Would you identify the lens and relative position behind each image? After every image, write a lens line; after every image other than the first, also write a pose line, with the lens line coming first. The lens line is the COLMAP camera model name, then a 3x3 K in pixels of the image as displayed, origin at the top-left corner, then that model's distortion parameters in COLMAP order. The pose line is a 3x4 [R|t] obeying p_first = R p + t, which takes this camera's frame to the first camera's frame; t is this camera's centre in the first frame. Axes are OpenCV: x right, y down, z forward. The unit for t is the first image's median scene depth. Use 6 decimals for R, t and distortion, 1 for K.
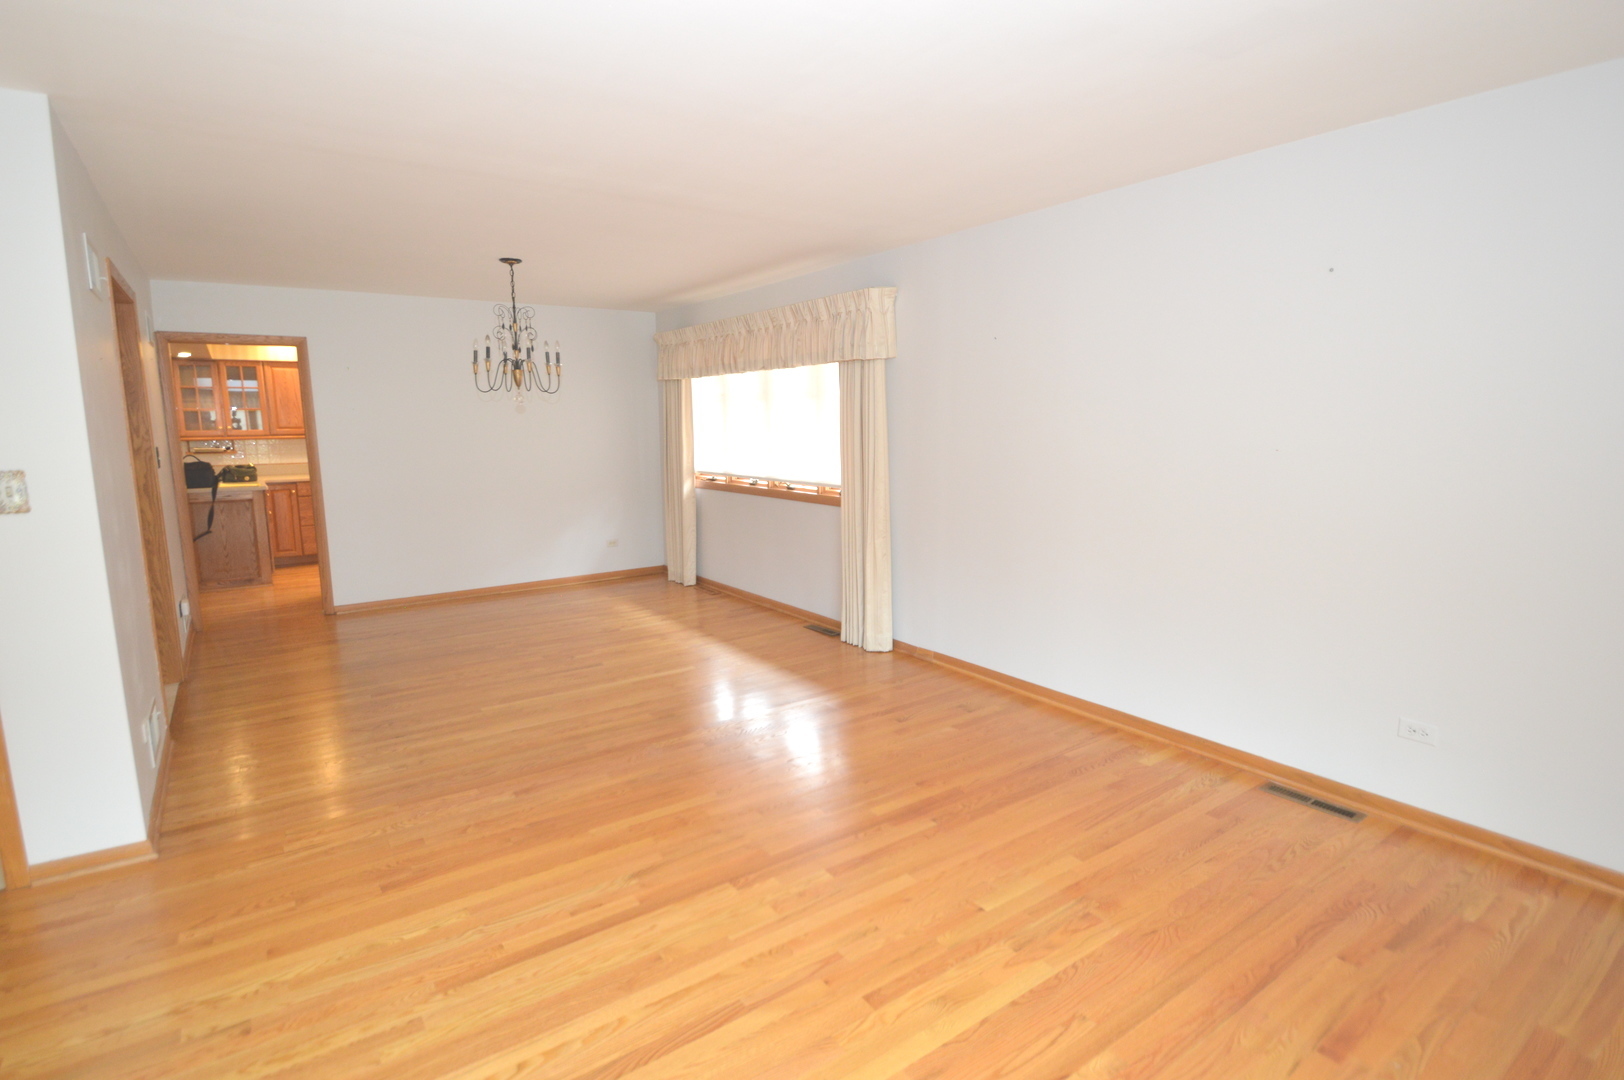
lens RADIAL K [[812.9, 0, 813.3], [0, 812.9, 539.9], [0, 0, 1]] dist [-0.003043, -0.000767]
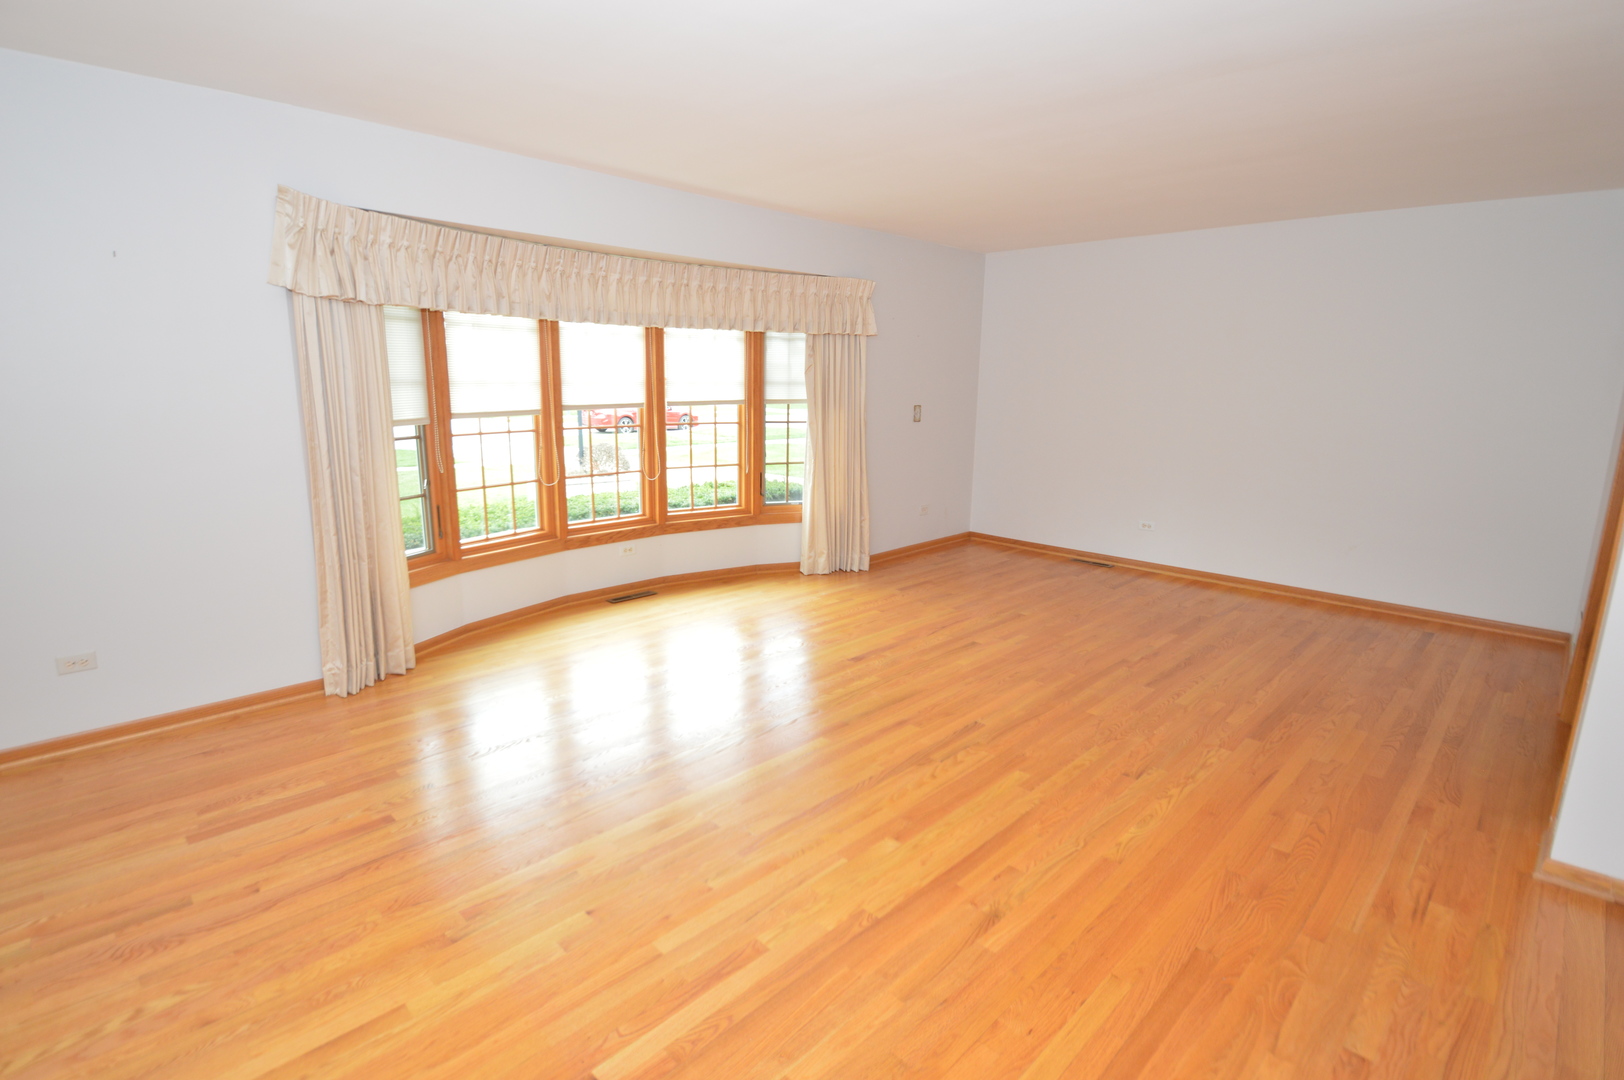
lens RADIAL K [[812.9, 0, 809.9], [0, 812.9, 535.5], [0, 0, 1]] dist [-0.003043, -0.000767]
pose [[-0.985808, 0.033632, -0.164472, 0.092955], [-0.024395, 0.940630, 0.338556, -0.239040], [0.166094, 0.337764, -0.926460, 1.641591]]
